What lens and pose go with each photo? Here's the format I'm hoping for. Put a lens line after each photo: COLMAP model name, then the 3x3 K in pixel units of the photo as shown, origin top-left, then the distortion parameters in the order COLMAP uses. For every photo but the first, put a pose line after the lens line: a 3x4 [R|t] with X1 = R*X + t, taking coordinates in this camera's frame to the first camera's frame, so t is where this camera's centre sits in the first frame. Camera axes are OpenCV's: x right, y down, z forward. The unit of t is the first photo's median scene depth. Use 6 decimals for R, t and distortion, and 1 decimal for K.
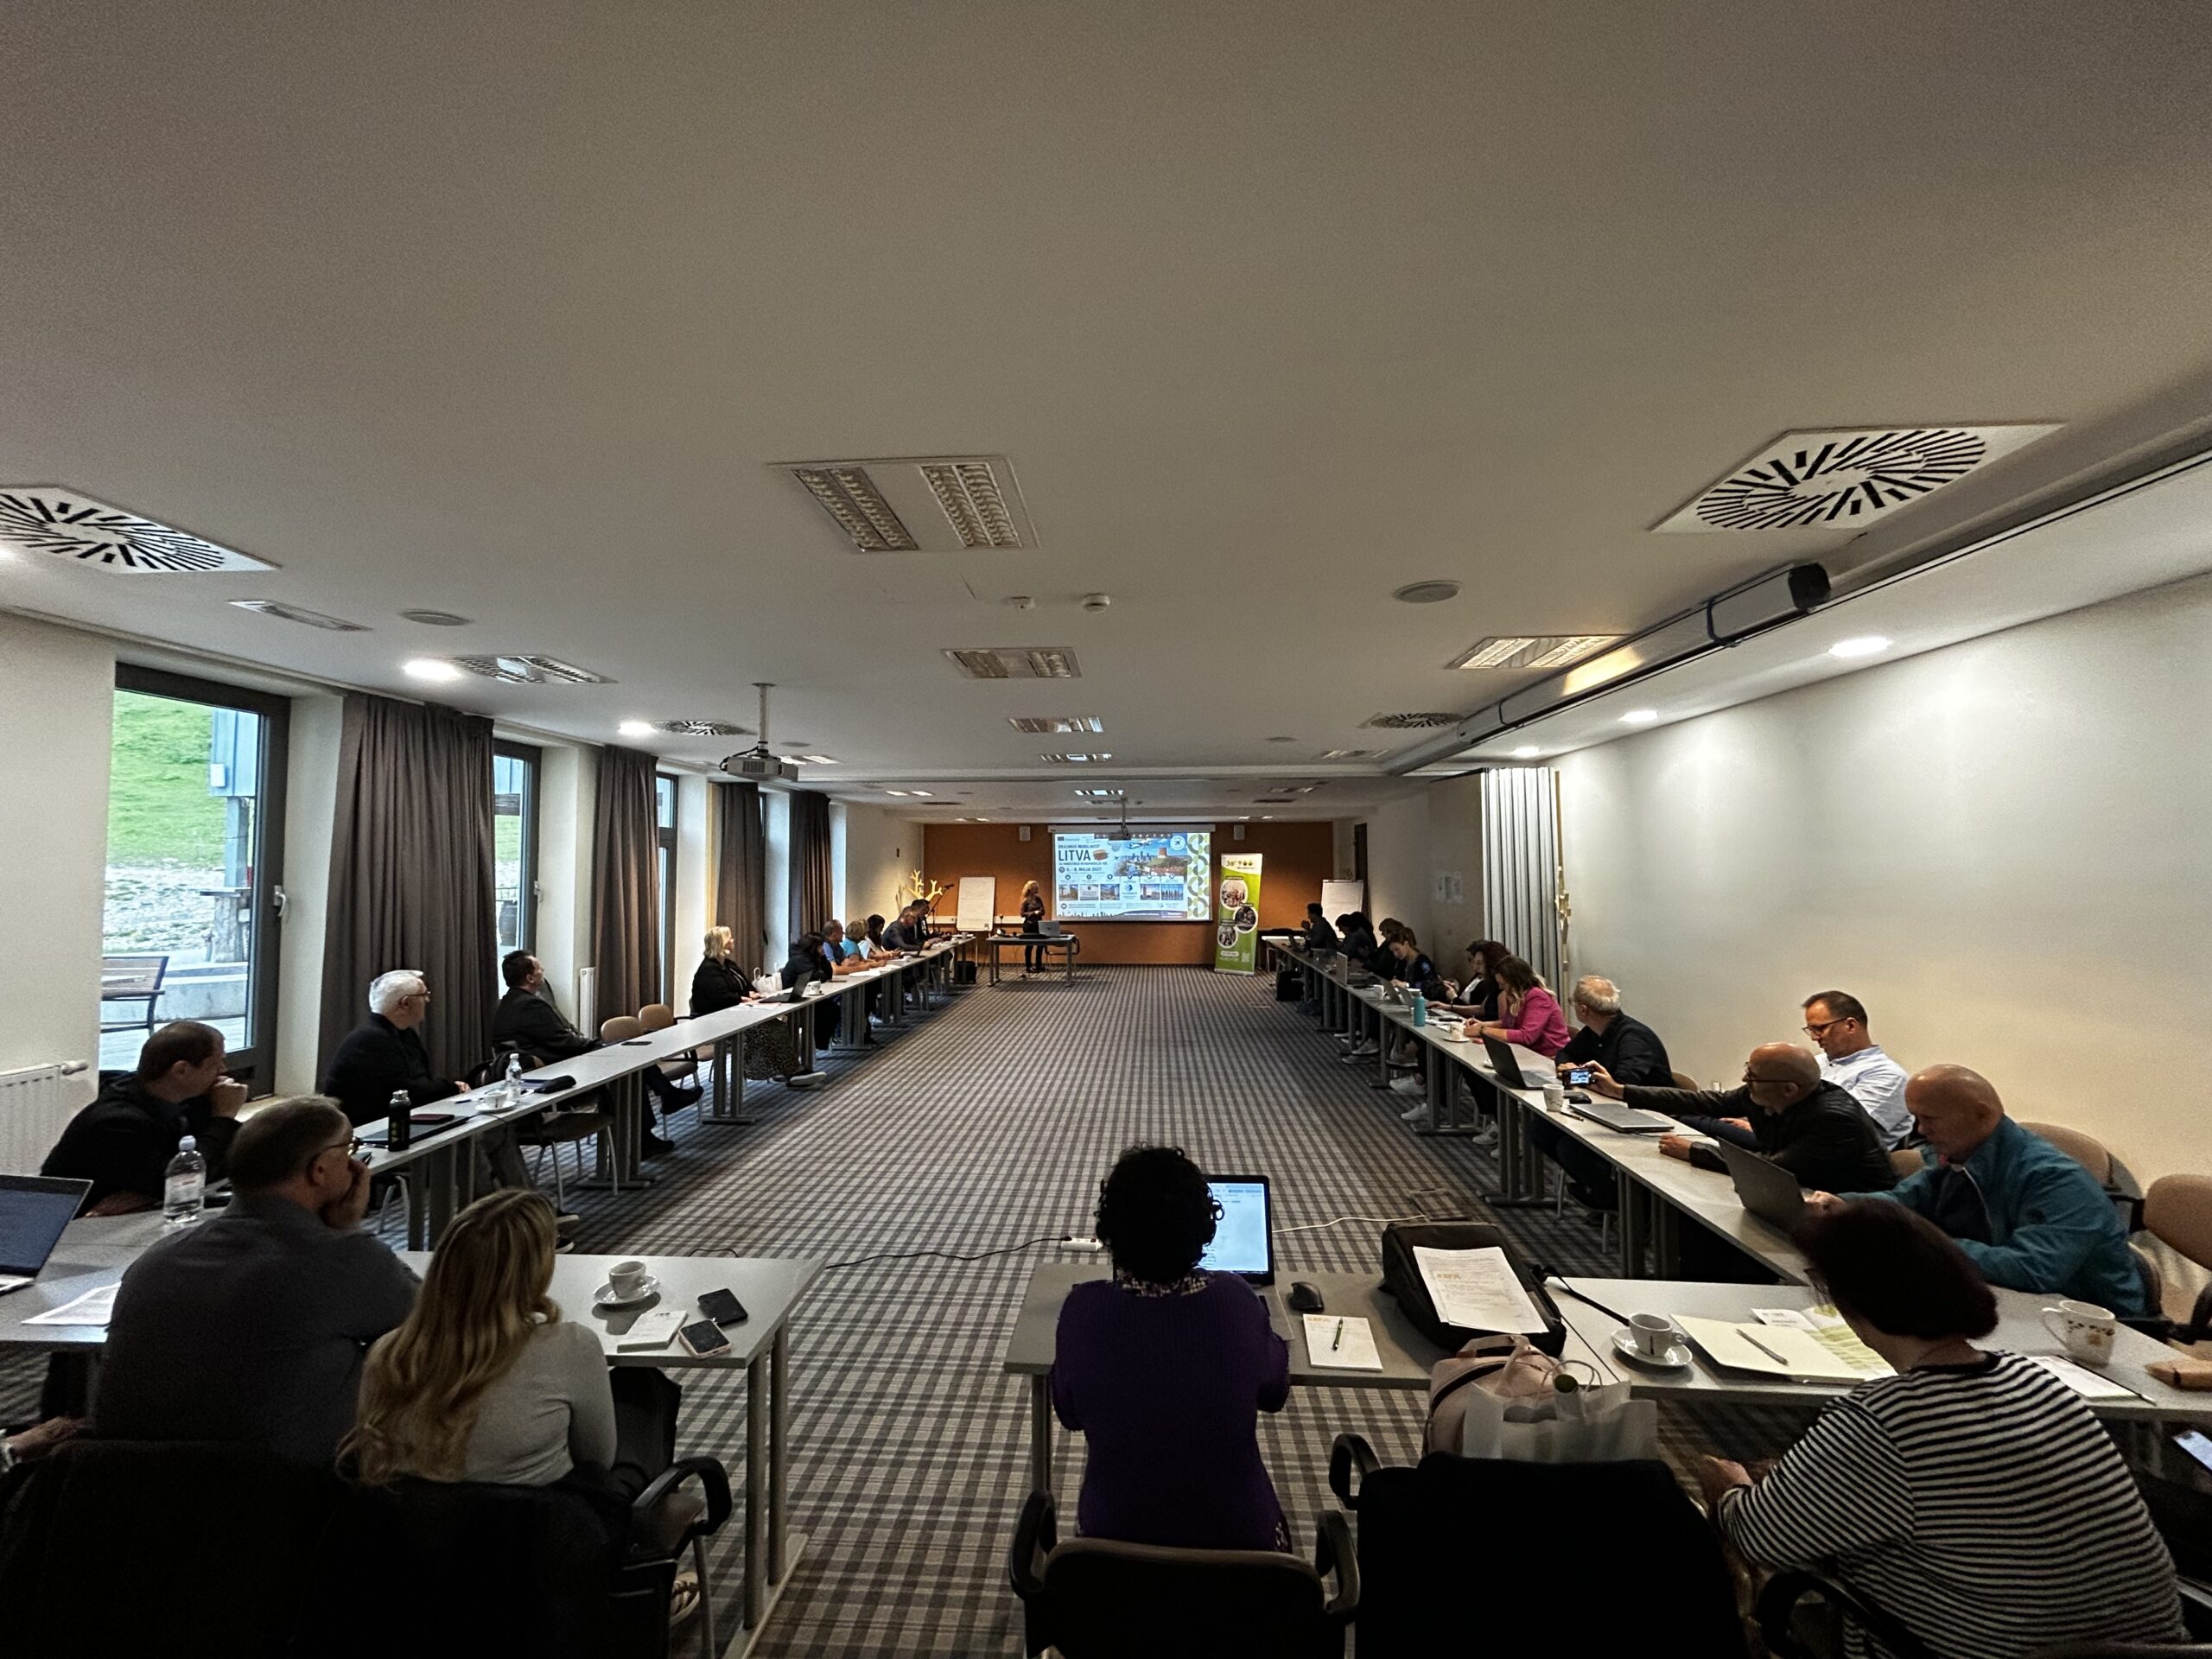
lens RADIAL K [[906.0, 0, 1106.0], [0, 906.0, 829.5], [0, 0, 1]] dist [0.000901, 0.000037]
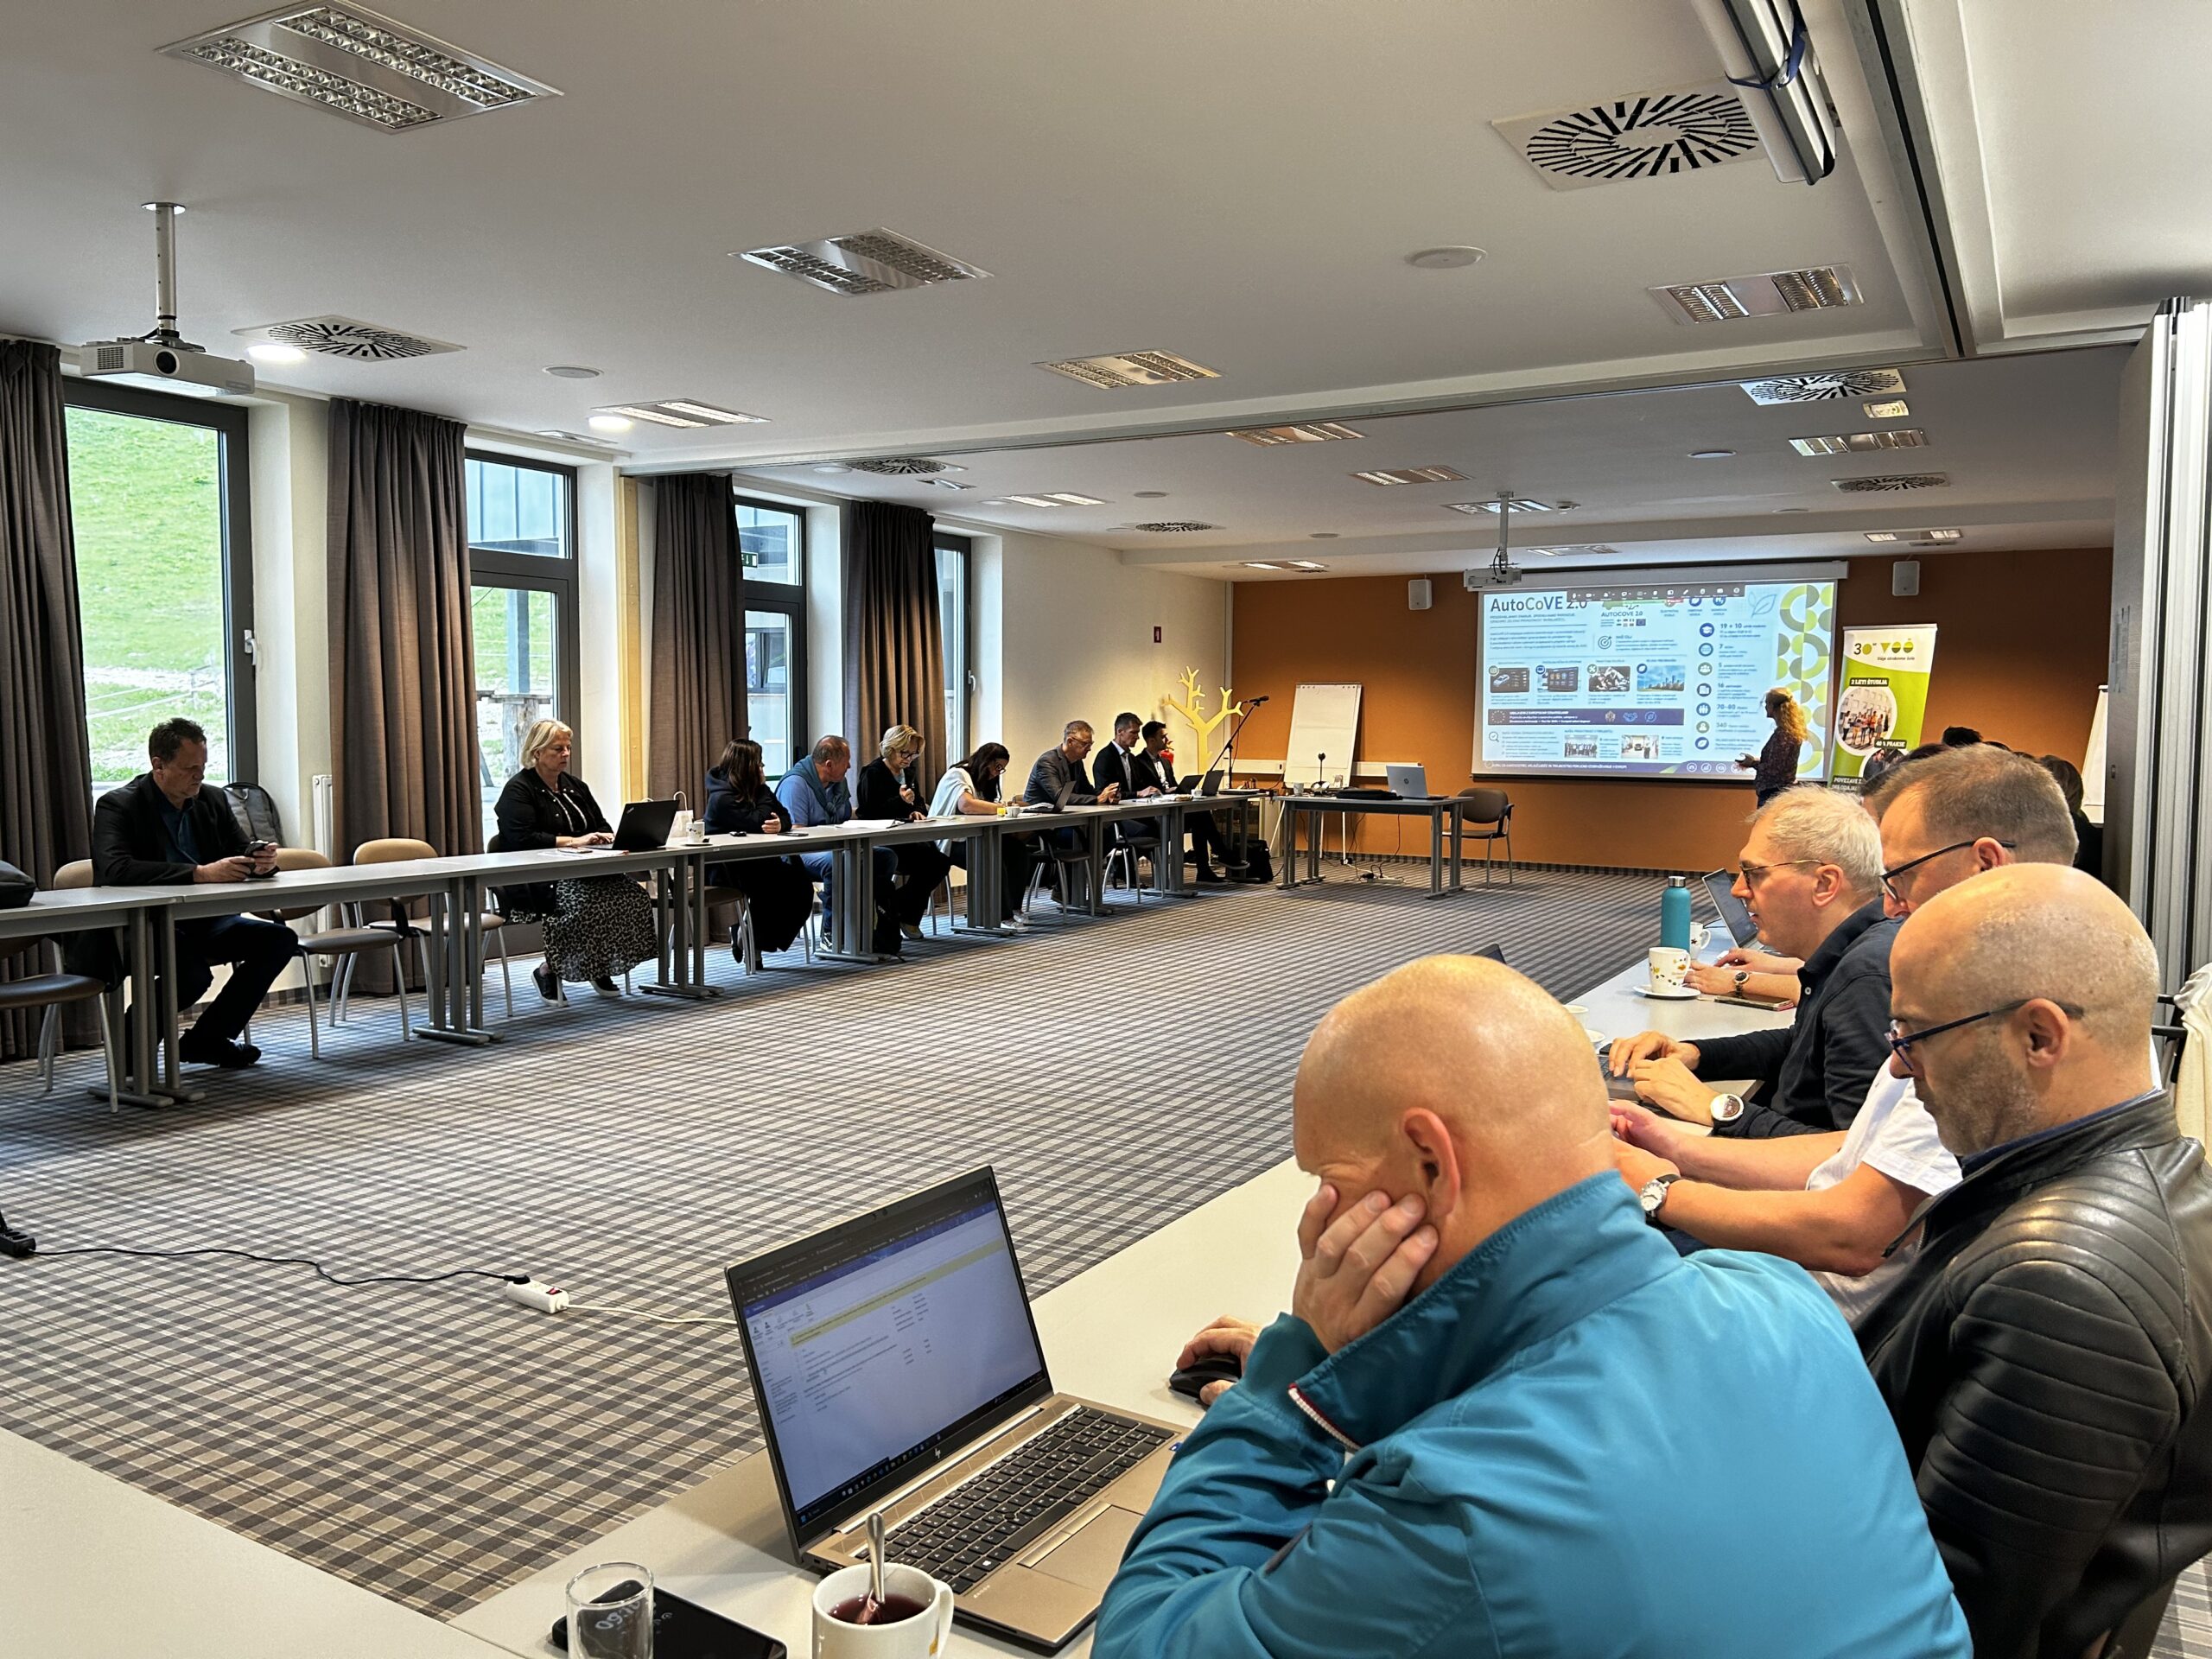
lens RADIAL K [[1708.6, 0, 1106.0], [0, 1708.6, 829.5], [0, 0, 1]] dist [0.049392, -0.007059]
pose [[0.897852, 0.038315, -0.438627, 0.180291], [0.010252, 0.994117, 0.107825, 0.031024], [0.440178, -0.101308, 0.892177, 0.090766]]
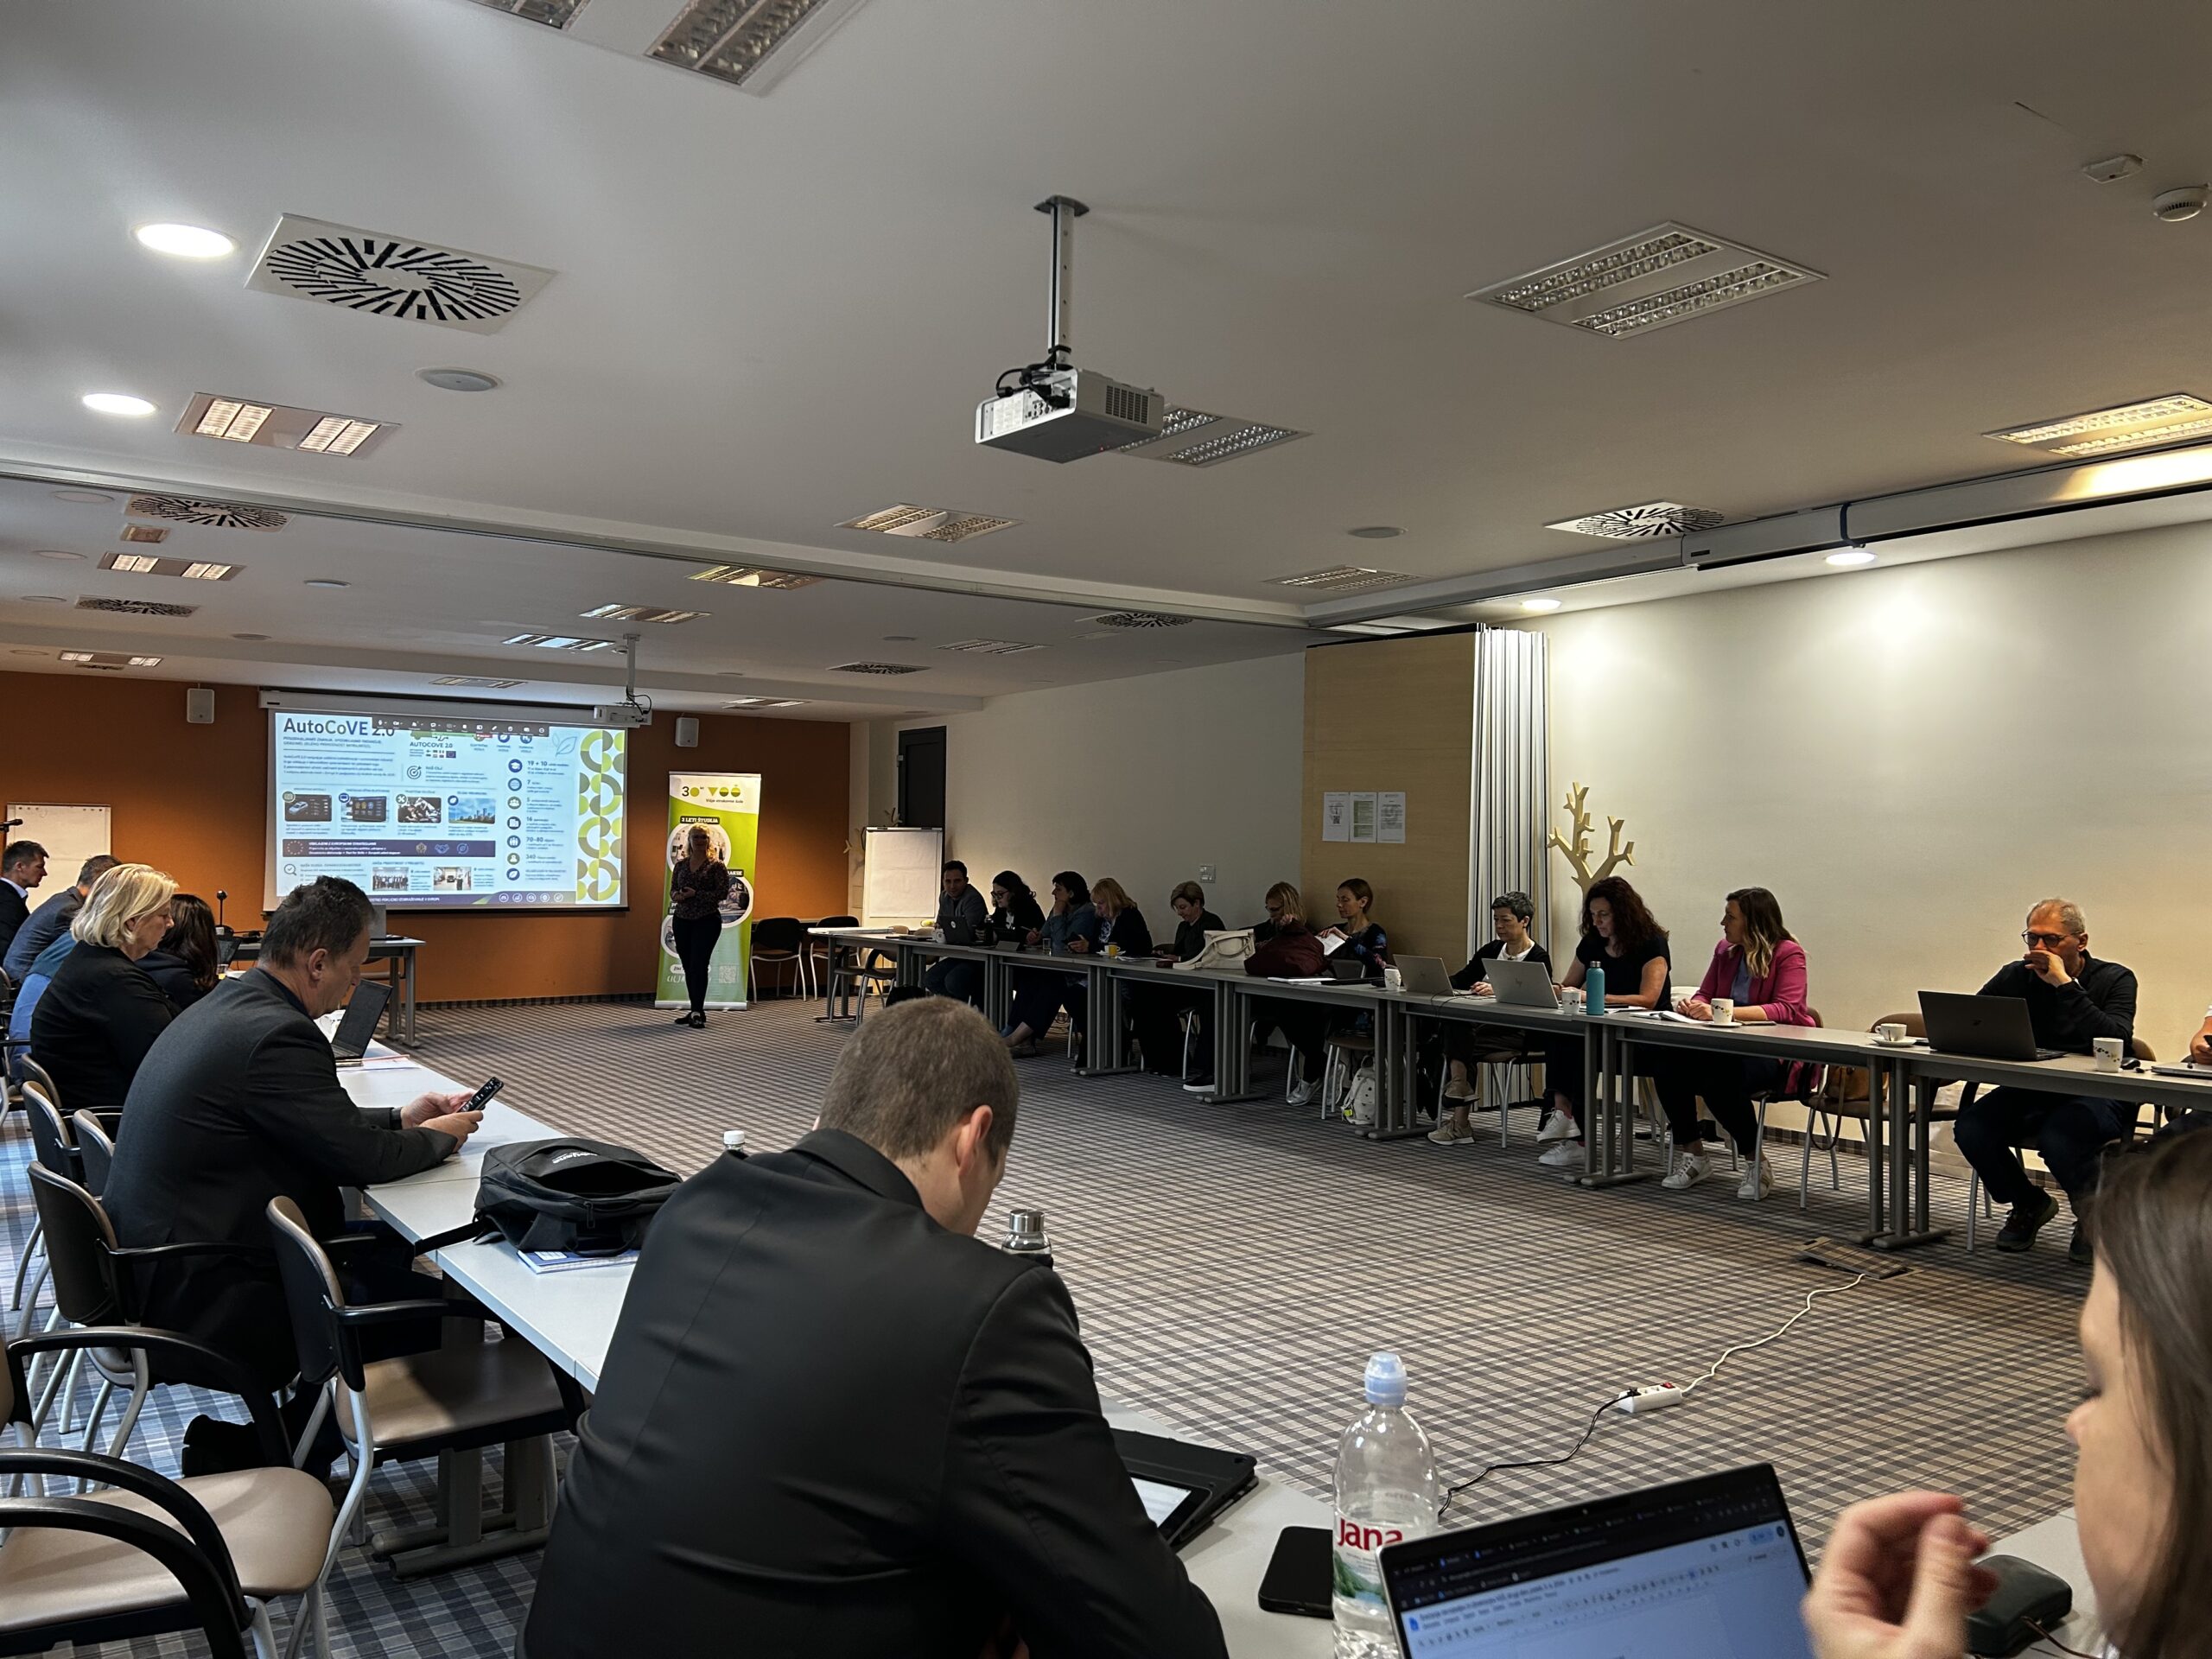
lens RADIAL K [[1660.4, 0, 1133.7], [0, 1660.4, 824.8], [0, 0, 1]] dist [0.022207, -0.049455]
pose [[0.776006, 0.021606, 0.630355, -0.259528], [-0.039271, 0.999129, 0.014100, 0.033724], [-0.629502, -0.035696, 0.776179, 0.123726]]
